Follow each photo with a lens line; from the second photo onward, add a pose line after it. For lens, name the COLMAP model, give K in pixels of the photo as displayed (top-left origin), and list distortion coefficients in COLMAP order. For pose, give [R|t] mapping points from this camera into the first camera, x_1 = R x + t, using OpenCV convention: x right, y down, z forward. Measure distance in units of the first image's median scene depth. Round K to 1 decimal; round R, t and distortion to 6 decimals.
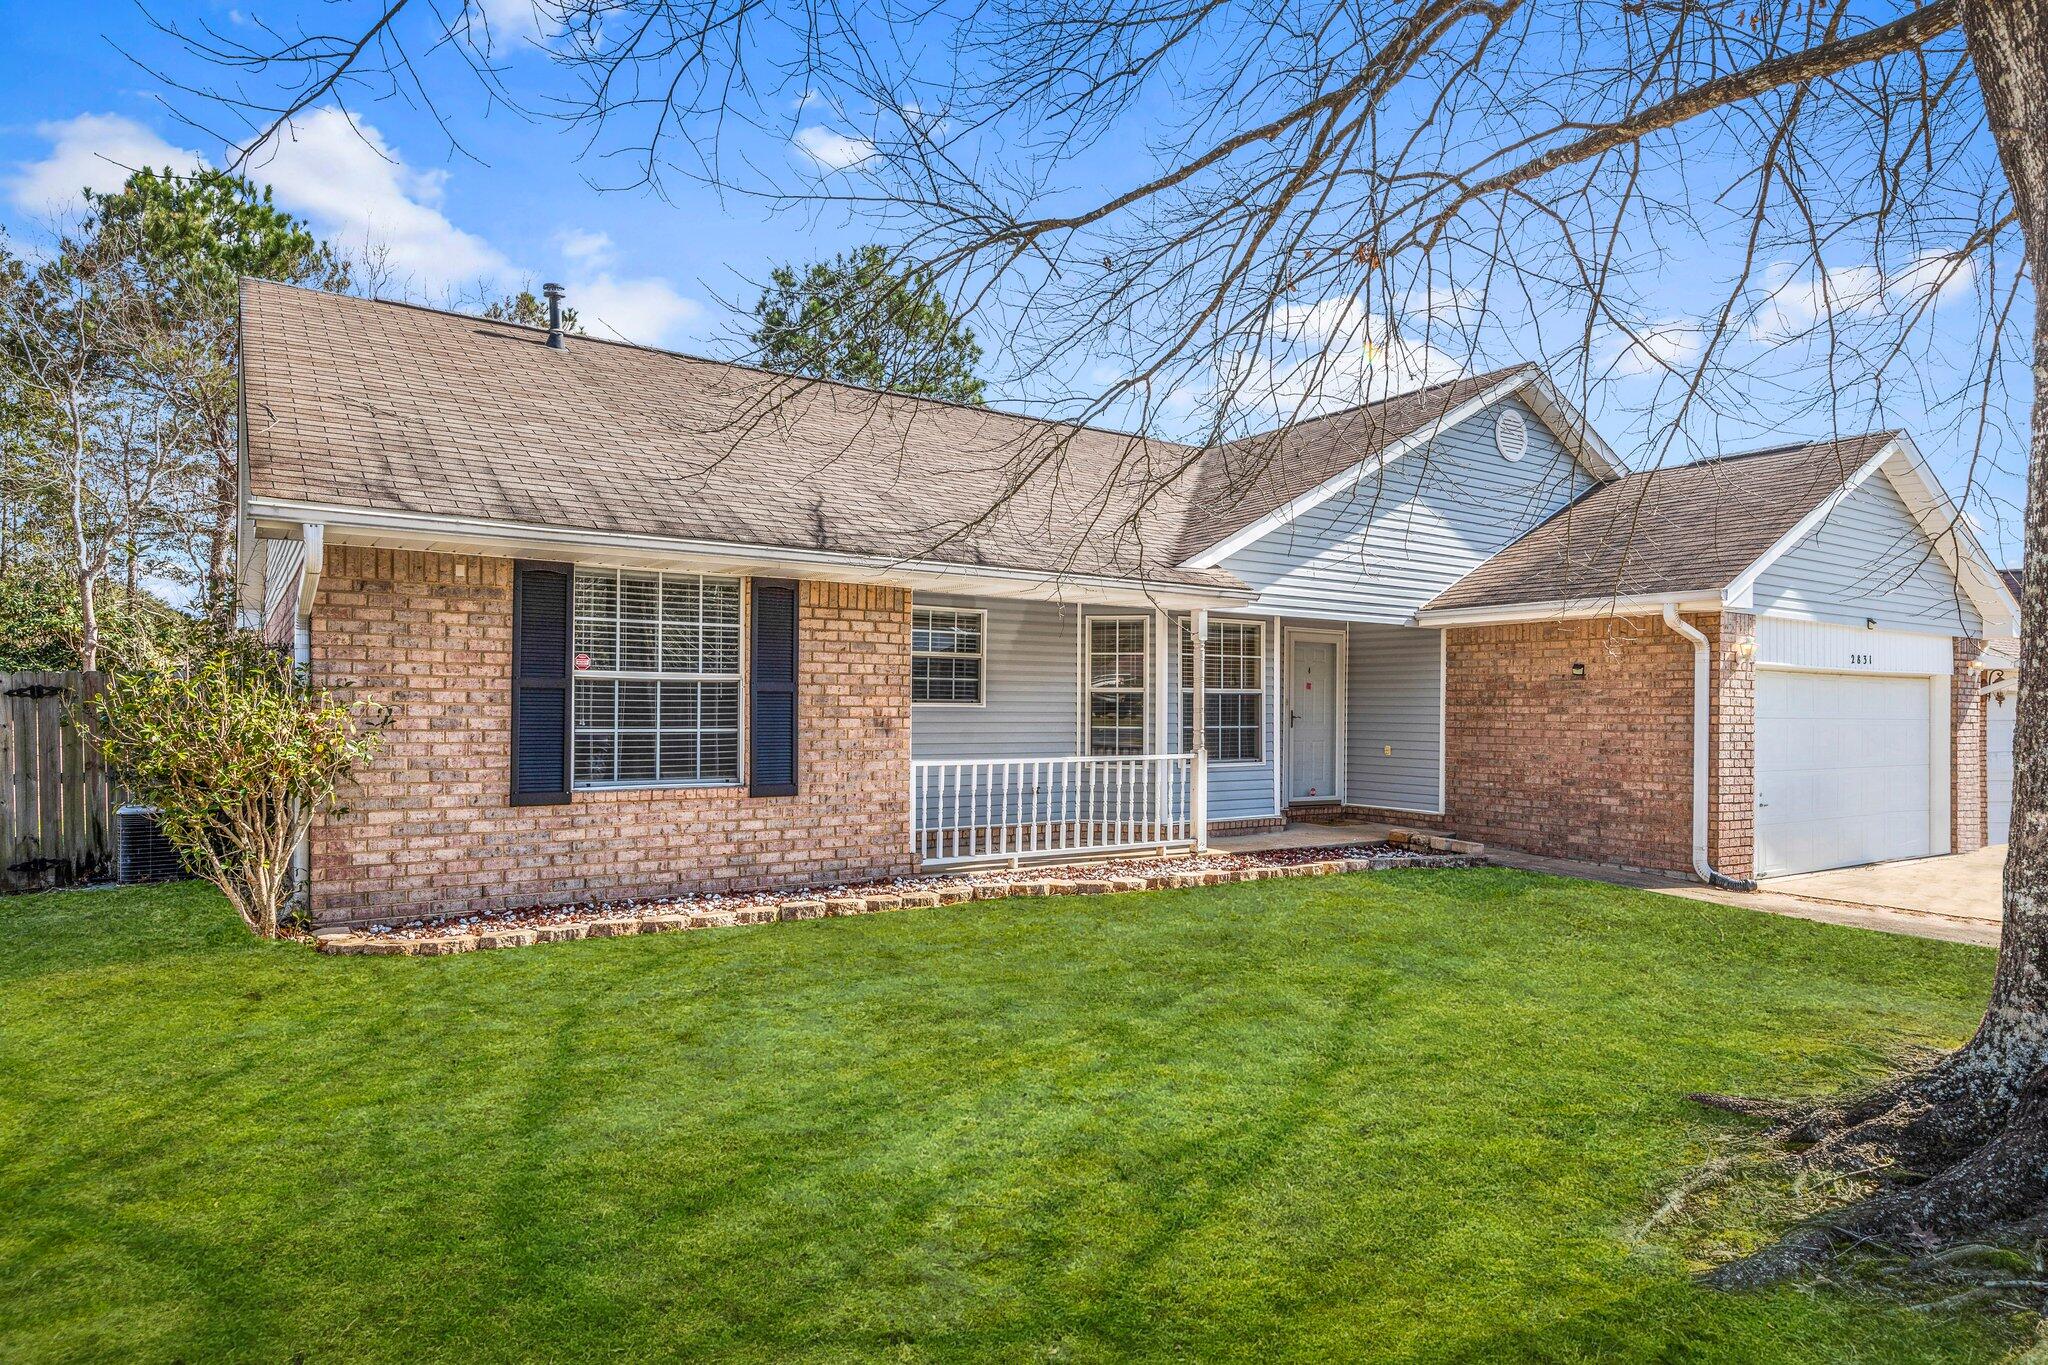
lens RADIAL K [[1242.2, 0, 1013.3], [0, 1242.2, 691.7], [0, 0, 1]] dist [0.004812, 0.002534]
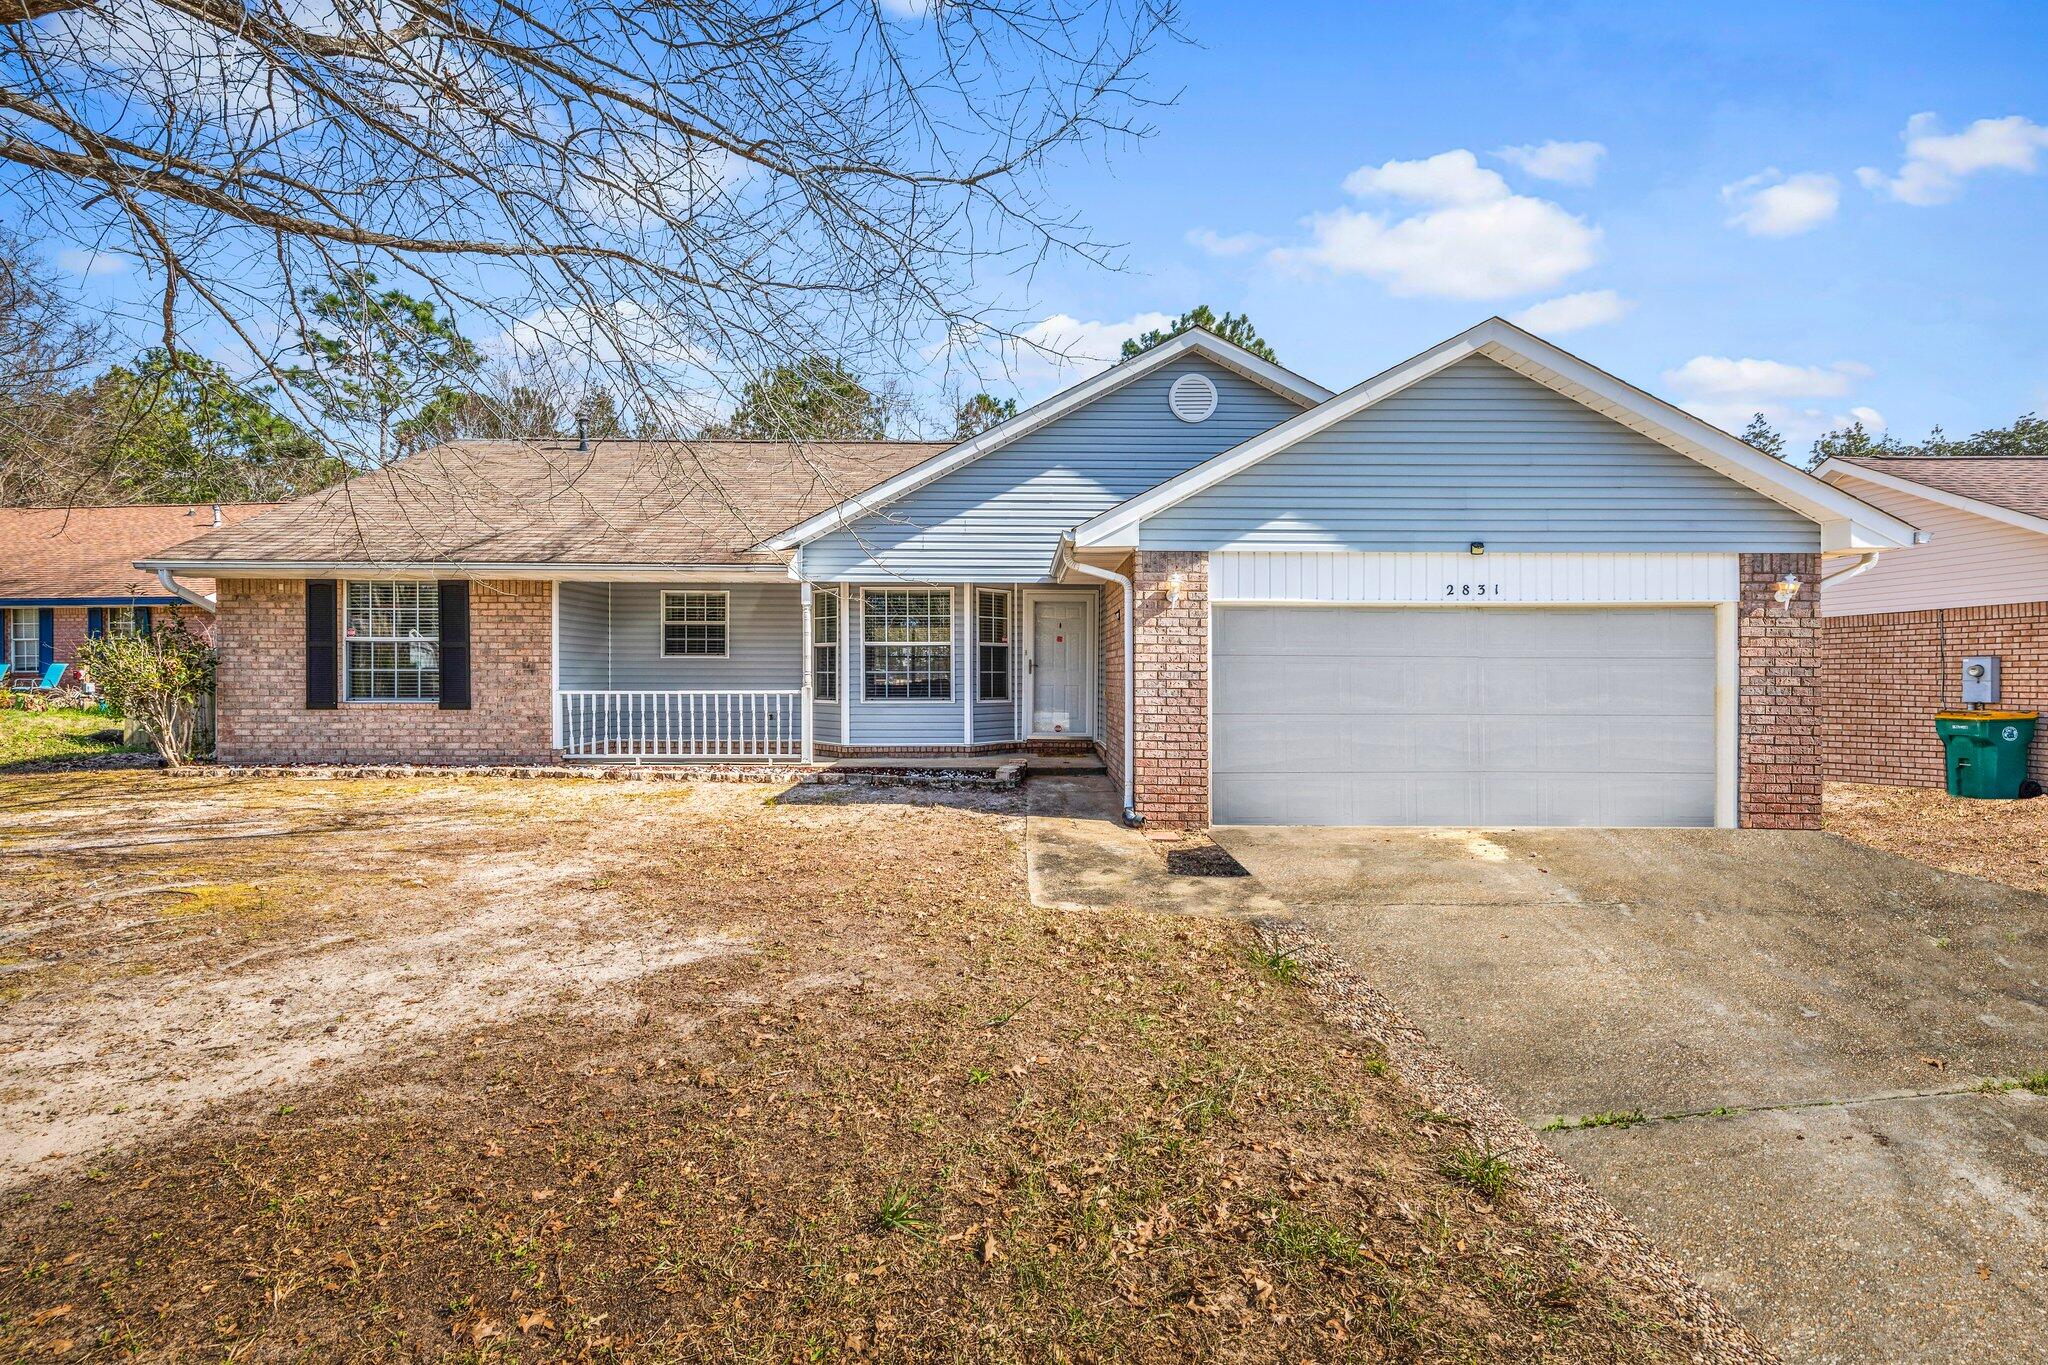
lens RADIAL K [[931.7, 0, 1029.7], [0, 931.7, 677.0], [0, 0, 1]] dist [0.015676, -0.000312]
pose [[0.810970, -0.002818, -0.585081, 1.165539], [0.011155, 0.999881, 0.010646, 0.034770], [0.584981, -0.015160, 0.810905, 0.419210]]
